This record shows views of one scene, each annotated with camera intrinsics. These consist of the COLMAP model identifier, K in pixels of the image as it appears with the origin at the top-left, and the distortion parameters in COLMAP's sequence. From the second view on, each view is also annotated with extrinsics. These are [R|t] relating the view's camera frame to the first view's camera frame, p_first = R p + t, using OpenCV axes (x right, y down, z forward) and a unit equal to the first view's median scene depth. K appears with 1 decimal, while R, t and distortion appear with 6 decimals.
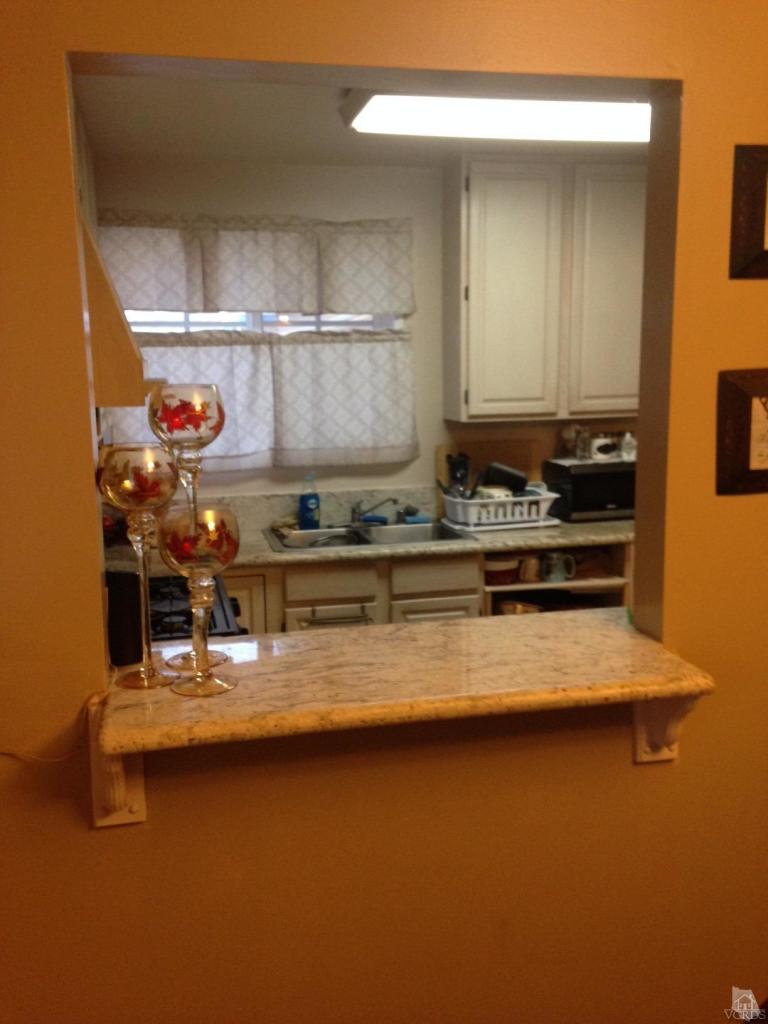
lens RADIAL K [[921.3, 0, 384.0], [0, 921.3, 512.0], [0, 0, 1]] dist [0.169755, -0.251348]
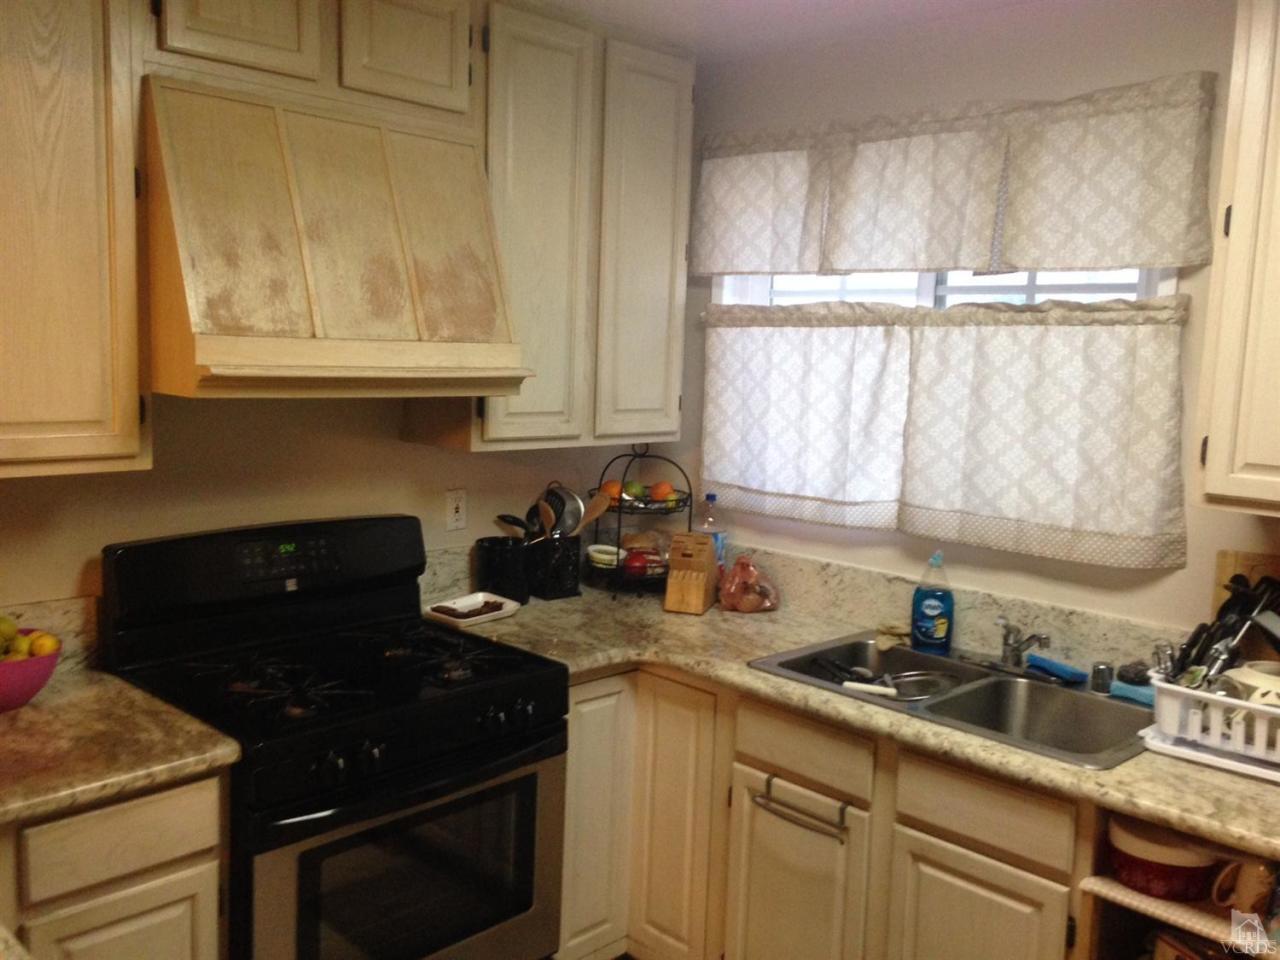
lens RADIAL K [[1151.6, 0, 586.0], [0, 1151.6, 484.3], [0, 0, 1]] dist [0.169755, -0.251348]
pose [[0.523705, 0.144674, -0.839525, 0.402911], [-0.172652, 0.983048, 0.061706, -0.091253], [0.834221, 0.112630, 0.539805, 0.437965]]
